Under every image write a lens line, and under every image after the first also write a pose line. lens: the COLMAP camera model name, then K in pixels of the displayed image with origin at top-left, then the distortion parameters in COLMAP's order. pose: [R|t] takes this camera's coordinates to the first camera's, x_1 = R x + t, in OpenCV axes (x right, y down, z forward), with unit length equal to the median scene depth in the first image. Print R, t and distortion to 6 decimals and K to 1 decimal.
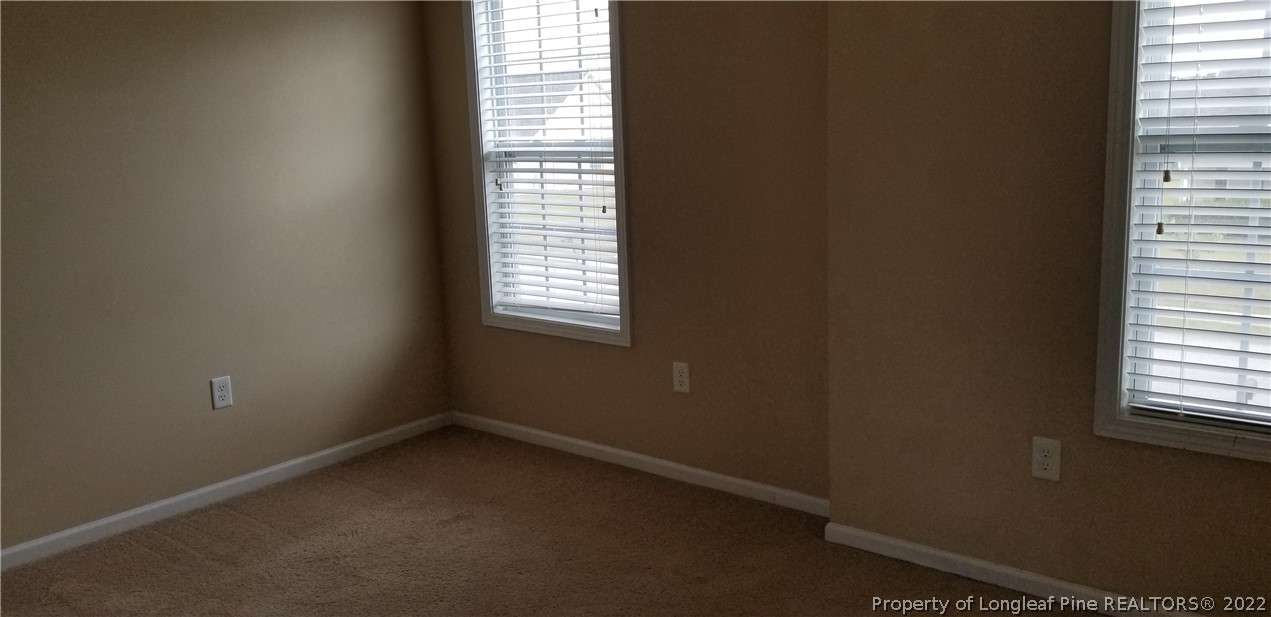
lens RADIAL K [[1007.2, 0, 614.6], [0, 1007.2, 309.2], [0, 0, 1]] dist [0.042924, -0.007746]
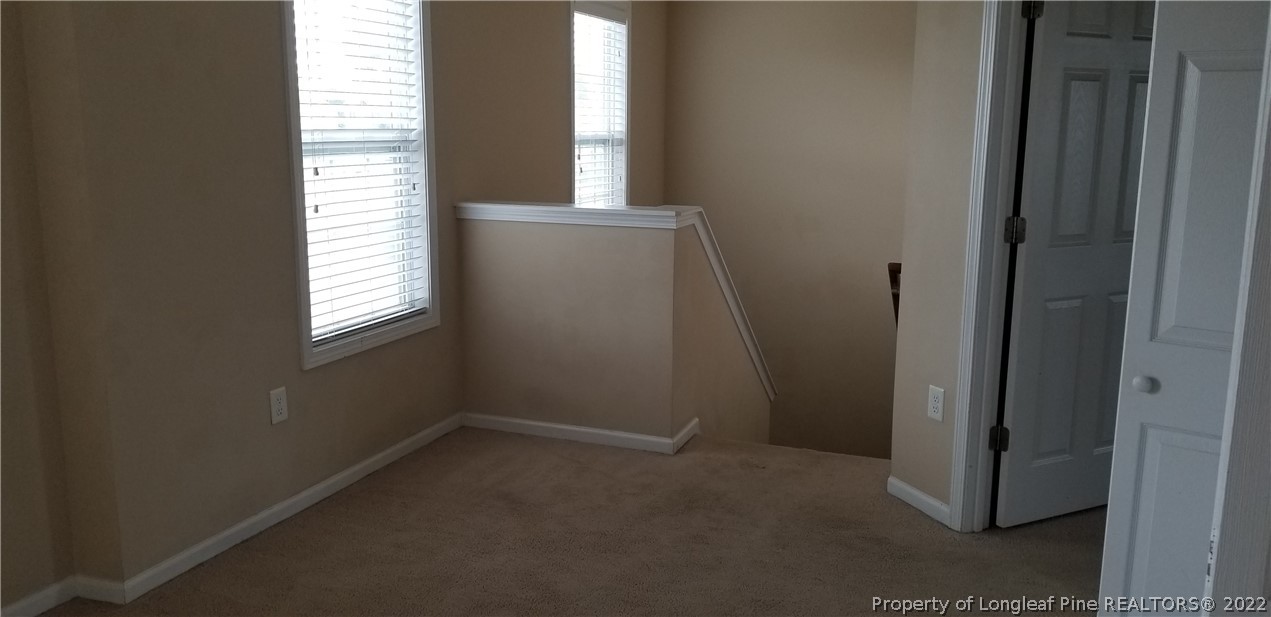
lens RADIAL K [[1007.2, 0, 614.6], [0, 1007.2, 309.2], [0, 0, 1]] dist [0.042924, -0.007746]
pose [[-0.325638, -0.133834, 0.935975, -0.936954], [0.176426, 0.963944, 0.199214, -0.152466], [-0.928889, 0.230002, -0.290285, 1.074537]]
